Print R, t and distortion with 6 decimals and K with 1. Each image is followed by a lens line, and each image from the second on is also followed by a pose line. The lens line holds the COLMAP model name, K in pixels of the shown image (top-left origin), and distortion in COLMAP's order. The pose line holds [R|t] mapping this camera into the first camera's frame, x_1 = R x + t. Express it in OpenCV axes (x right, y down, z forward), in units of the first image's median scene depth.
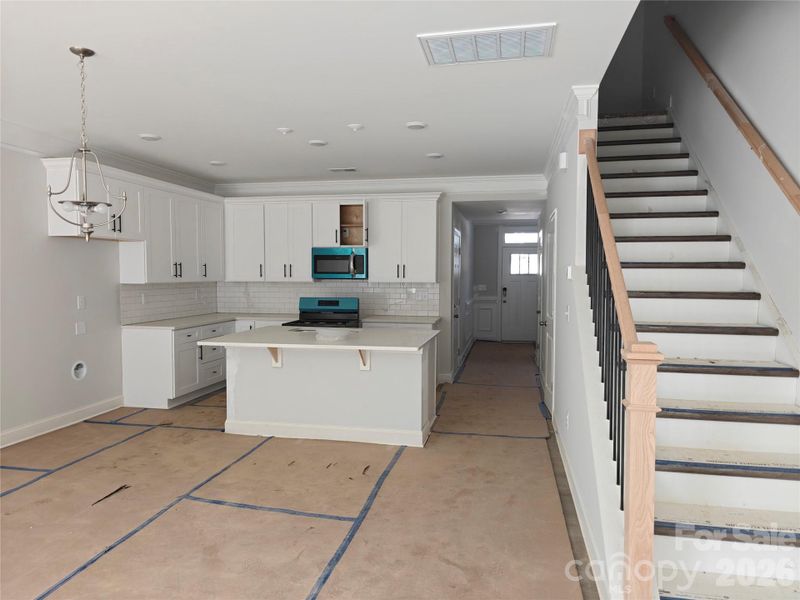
lens RADIAL K [[538.9, 0, 411.8], [0, 538.9, 302.8], [0, 0, 1]] dist [0.014319, -0.003645]
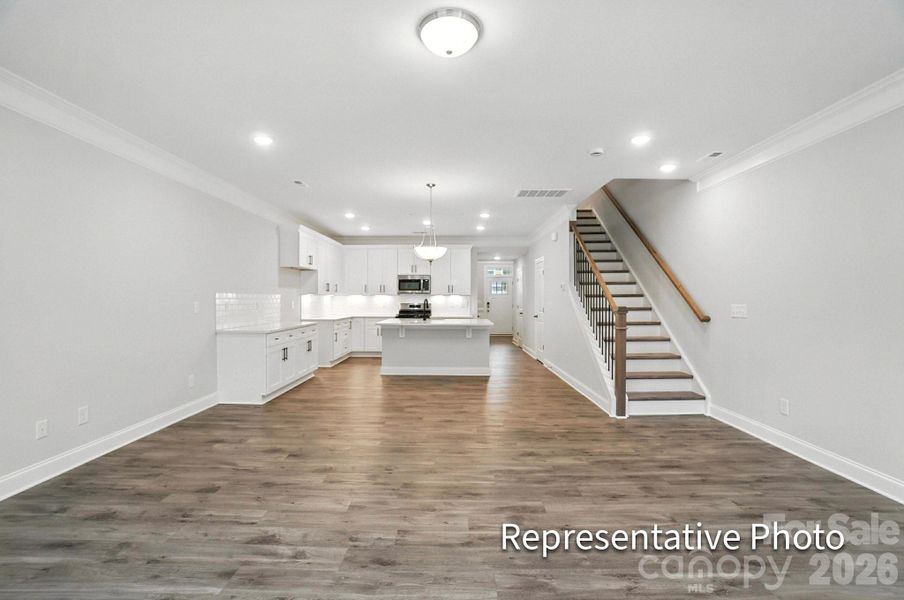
lens RADIAL K [[402.5, 0, 456.6], [0, 402.5, 295.6], [0, 0, 1]] dist [-0.052445, 0.012465]
pose [[0.984168, 0.001267, 0.177235, -0.230896], [0.009651, 0.998108, -0.060729, 0.042386], [-0.176977, 0.061478, 0.982293, -0.286933]]
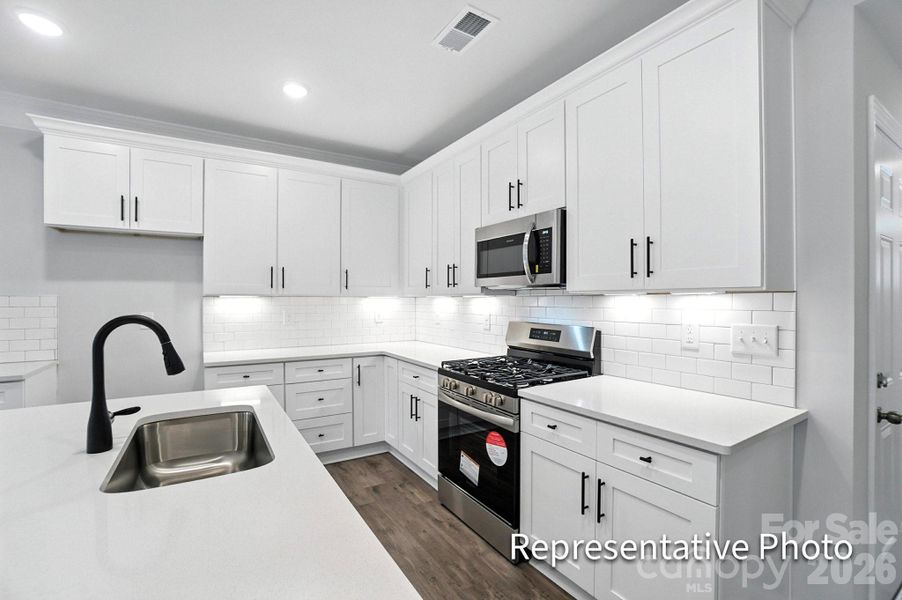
lens RADIAL K [[401.6, 0, 460.1], [0, 401.6, 292.5], [0, 0, 1]] dist [-0.052445, 0.012465]
pose [[0.673813, -0.012719, -0.738792, 0.087512], [-0.037812, 0.997948, -0.051666, -0.020820], [0.737933, 0.062748, 0.671950, 0.748279]]
